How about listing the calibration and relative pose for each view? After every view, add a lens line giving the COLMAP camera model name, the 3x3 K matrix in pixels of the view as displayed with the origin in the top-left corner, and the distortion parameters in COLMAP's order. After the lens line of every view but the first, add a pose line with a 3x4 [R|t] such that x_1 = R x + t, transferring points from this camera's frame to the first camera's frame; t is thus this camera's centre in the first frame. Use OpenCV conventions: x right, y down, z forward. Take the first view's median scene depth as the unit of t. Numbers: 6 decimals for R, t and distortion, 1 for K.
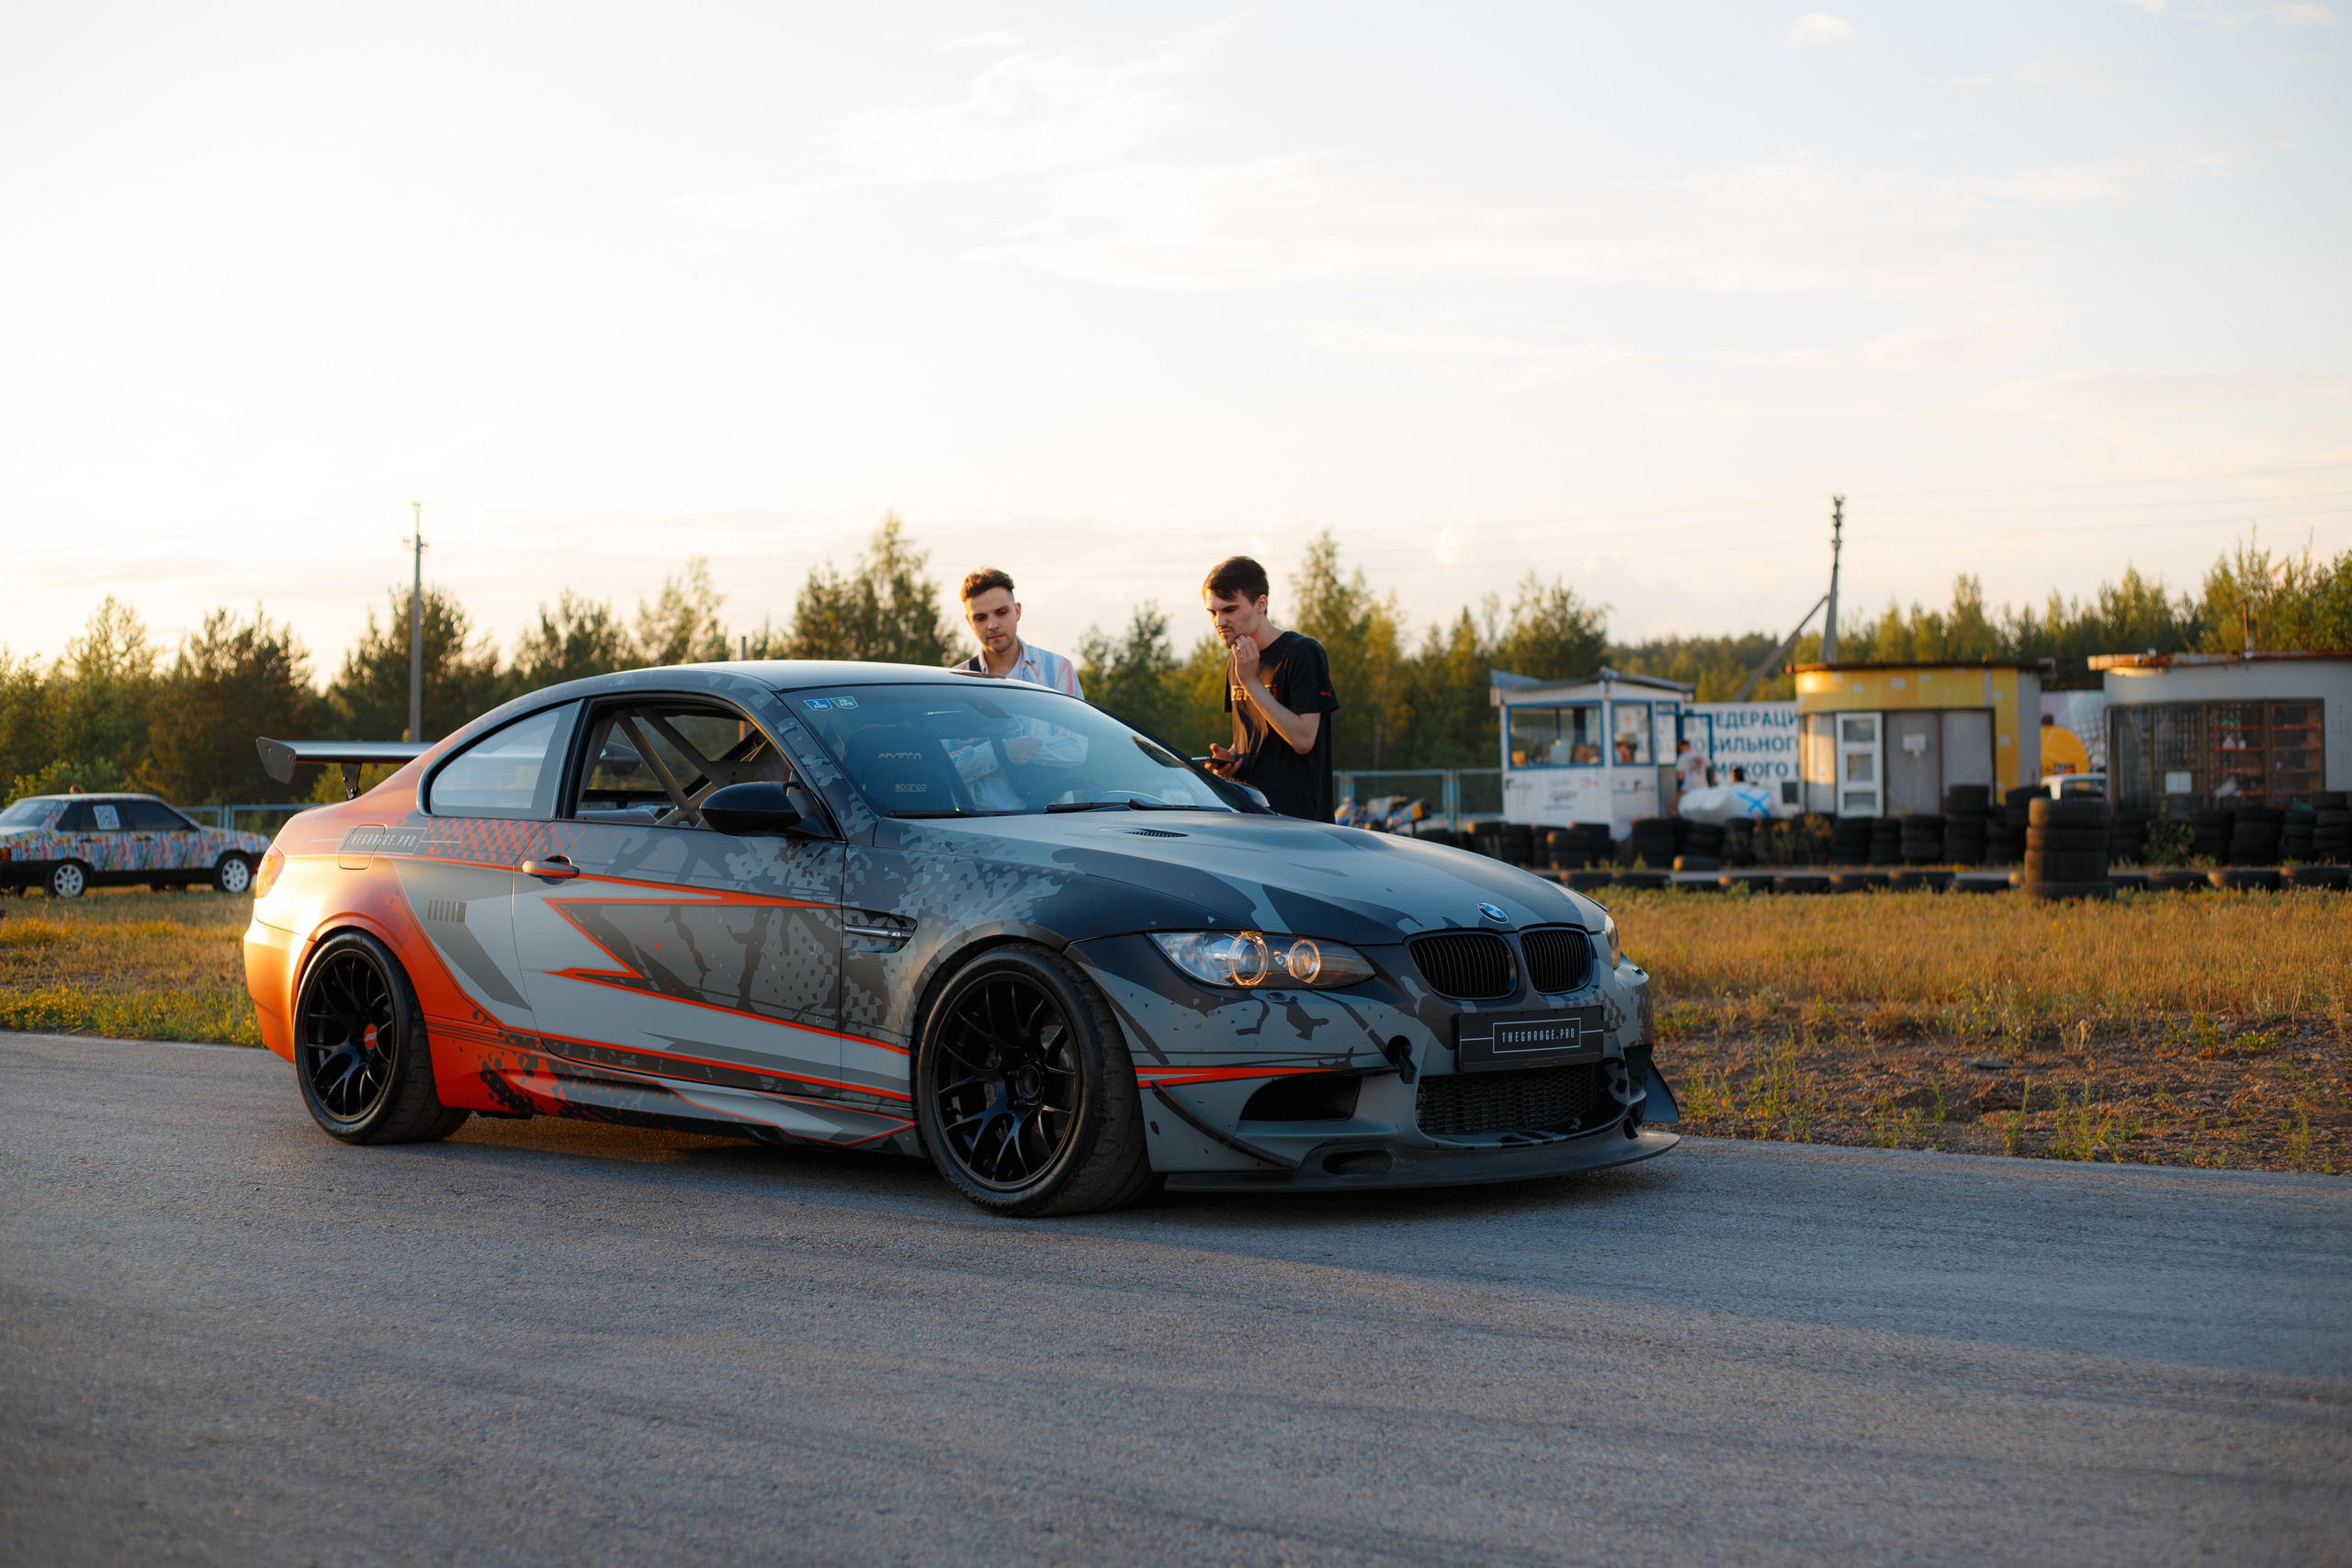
lens RADIAL K [[3378.8, 0, 1171.7], [0, 3378.8, 778.5], [0, 0, 1]] dist [-0.109781, 0.000000]
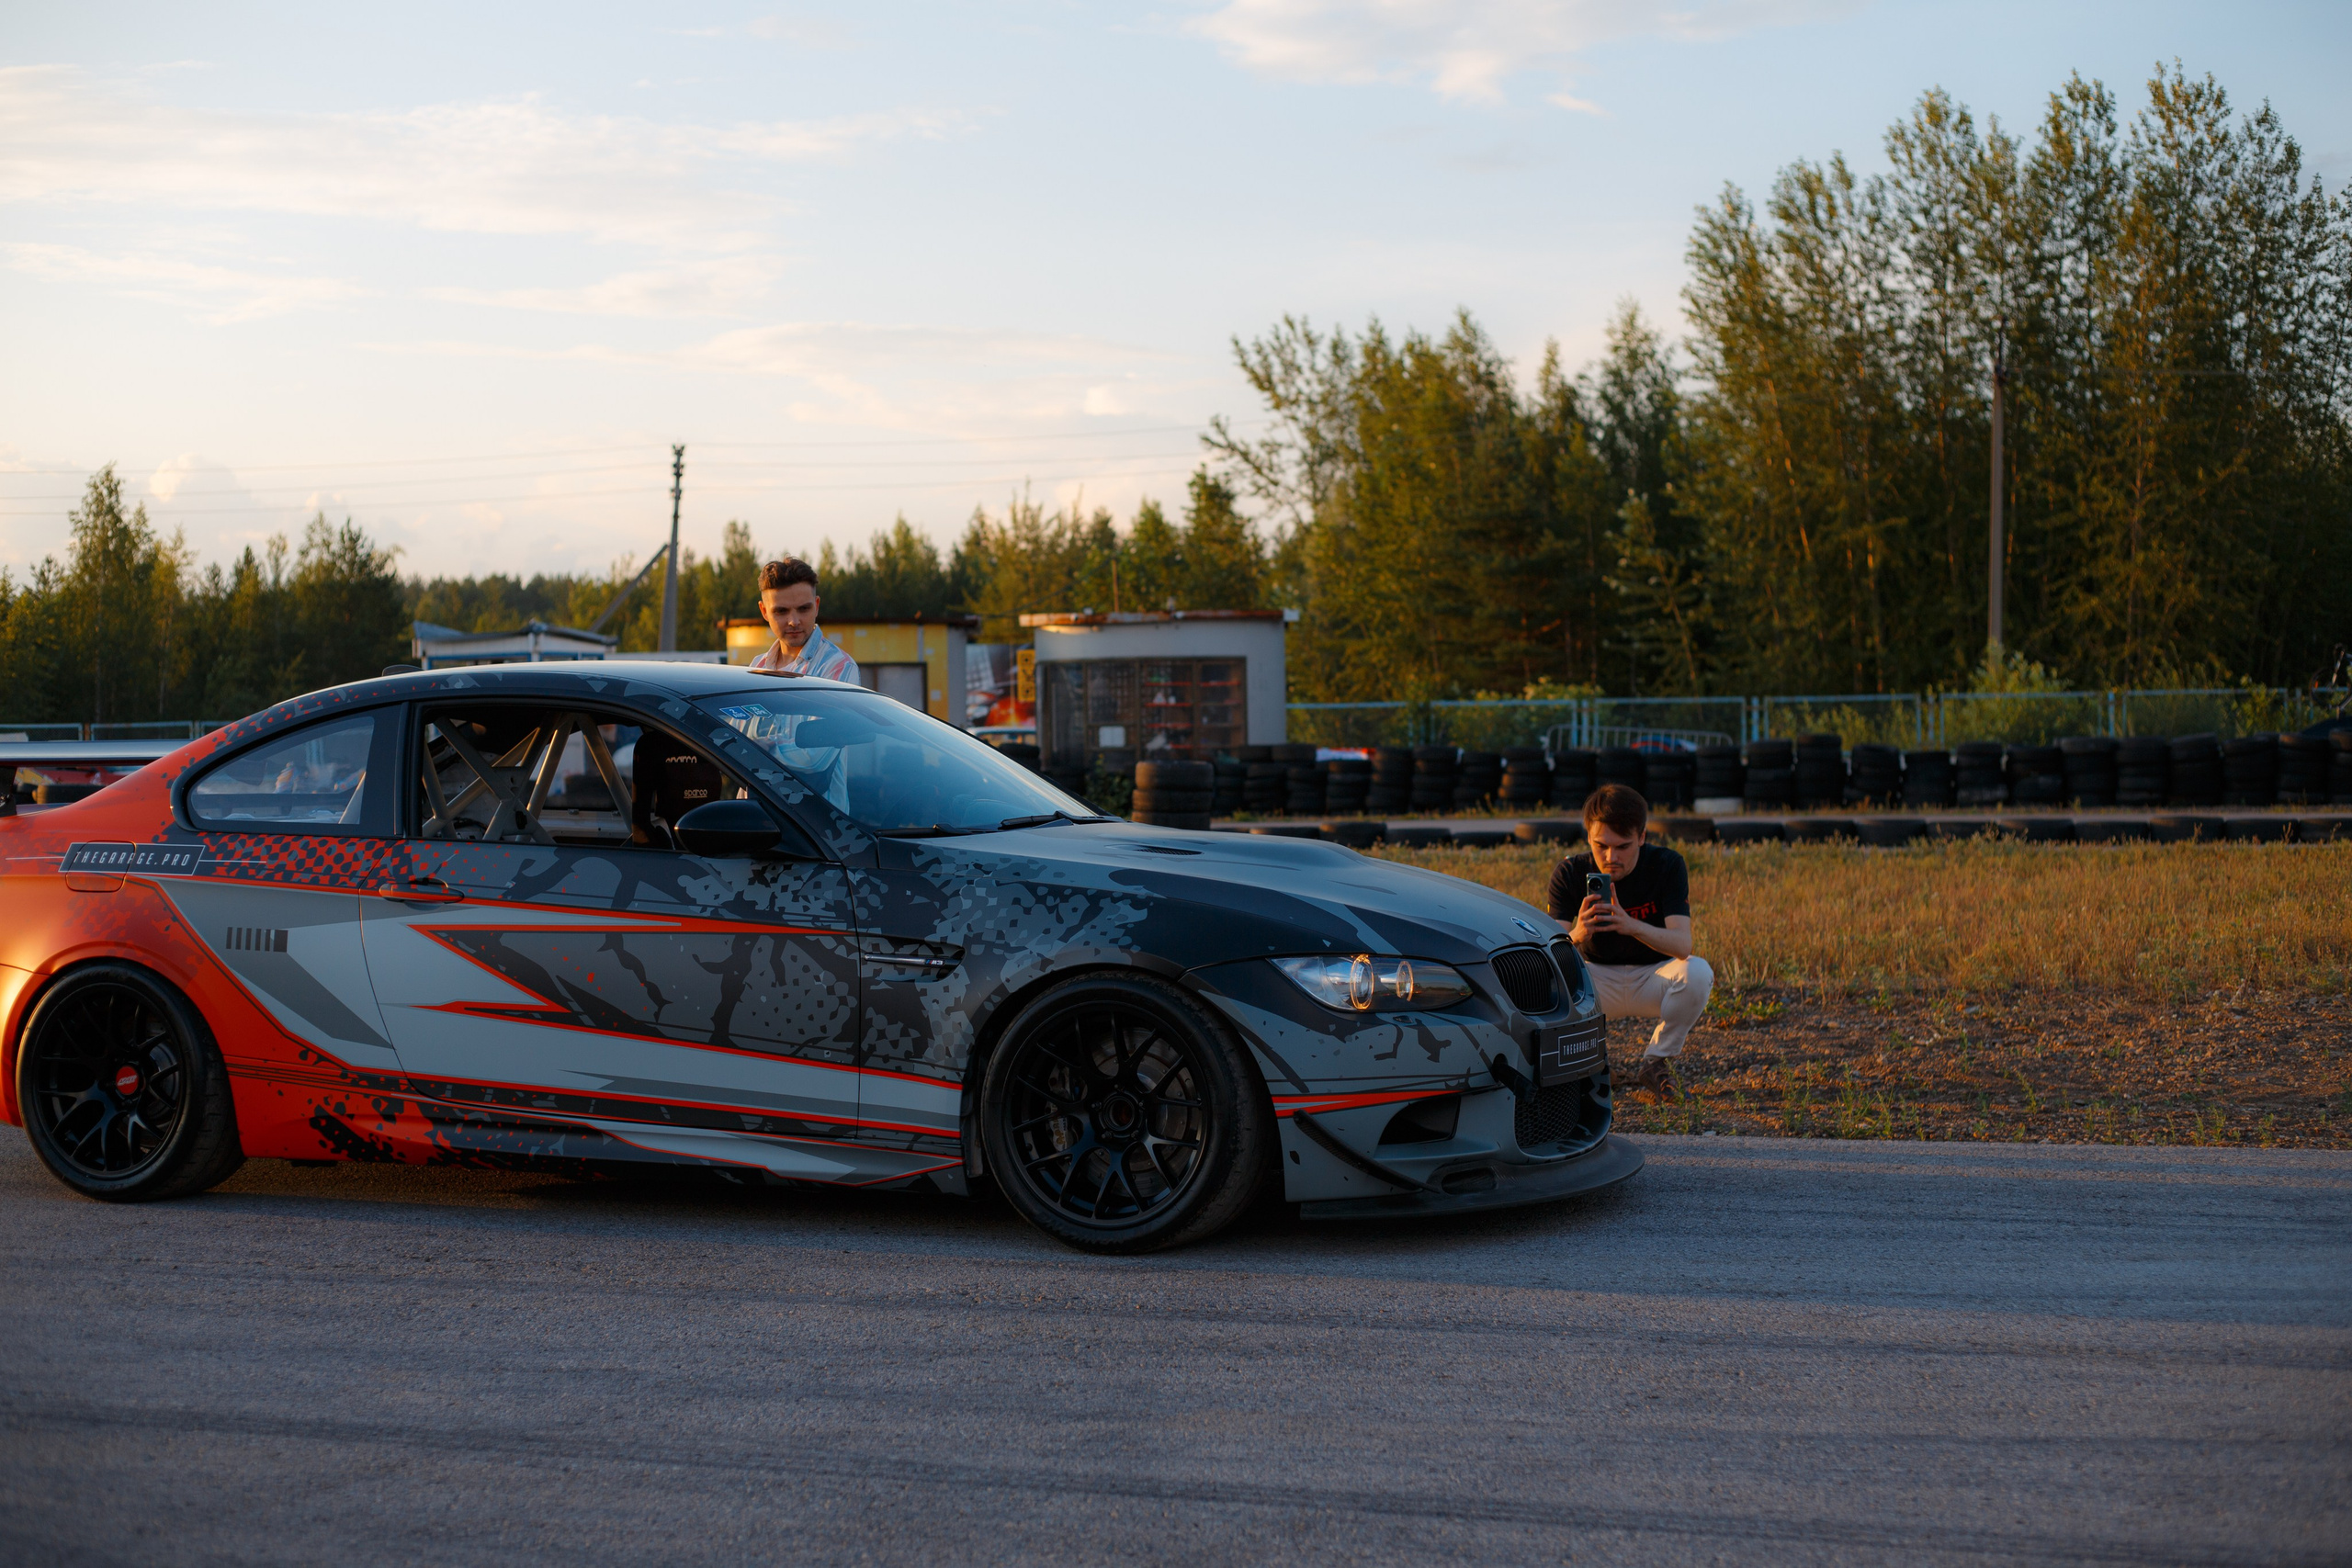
lens RADIAL K [[3378.8, 0, 1163.2], [0, 3378.8, 771.1], [0, 0, 1]] dist [-0.109781, 0.000000]
pose [[0.929824, -0.005759, 0.367959, -0.325951], [0.000111, 0.999882, 0.015370, -0.019434], [-0.368004, -0.014251, 0.929715, 0.084291]]
